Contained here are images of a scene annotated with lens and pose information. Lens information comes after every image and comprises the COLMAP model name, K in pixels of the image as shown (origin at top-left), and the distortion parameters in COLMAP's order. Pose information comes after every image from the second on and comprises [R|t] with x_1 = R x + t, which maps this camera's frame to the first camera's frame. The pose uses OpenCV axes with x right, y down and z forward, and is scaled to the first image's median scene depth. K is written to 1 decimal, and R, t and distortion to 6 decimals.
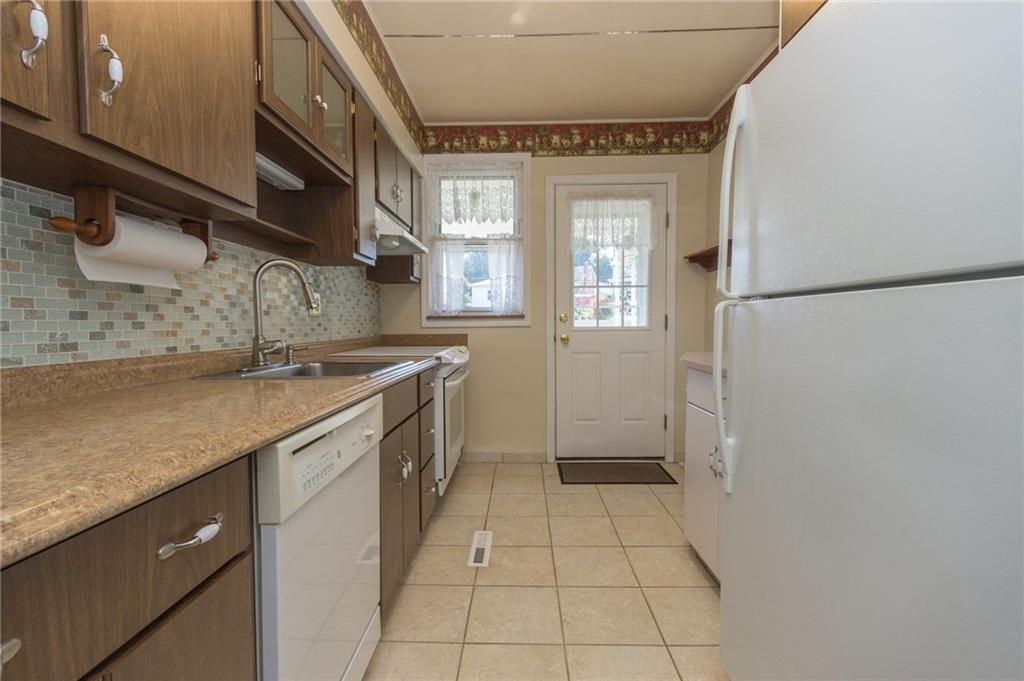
lens RADIAL K [[463.0, 0, 510.9], [0, 463.0, 346.9], [0, 0, 1]] dist [-0.001417, -0.000147]
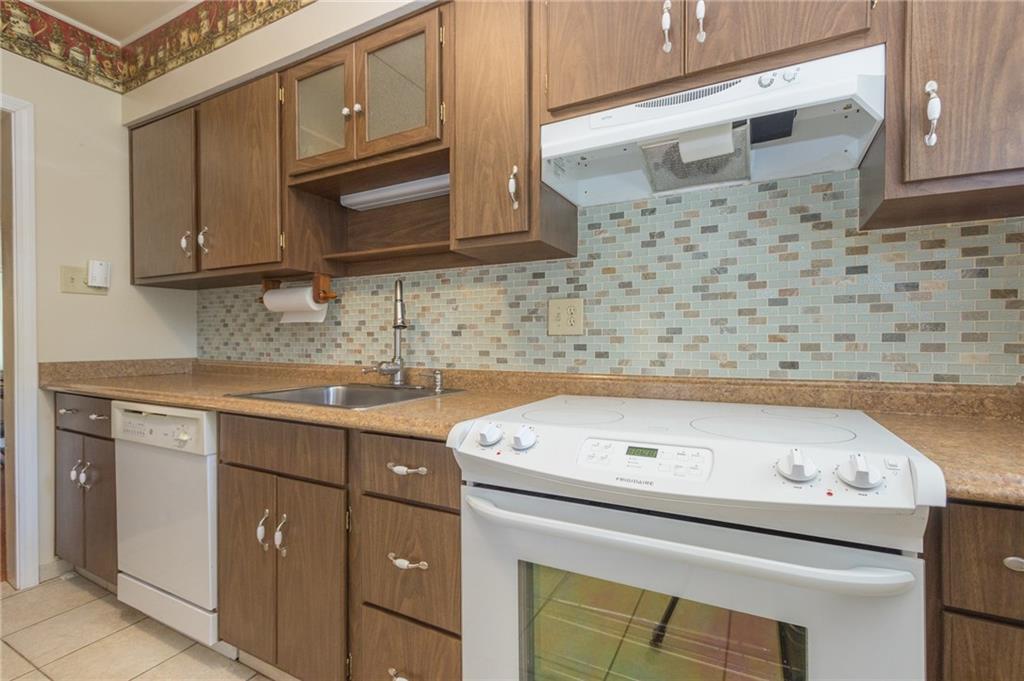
lens RADIAL K [[463.0, 0, 510.9], [0, 463.0, 346.9], [0, 0, 1]] dist [-0.001417, -0.000147]
pose [[-0.447906, 0.007141, -0.894052, 0.342818], [-0.047781, 0.998348, 0.031911, -0.111504], [0.892803, 0.057012, -0.446824, 2.065403]]
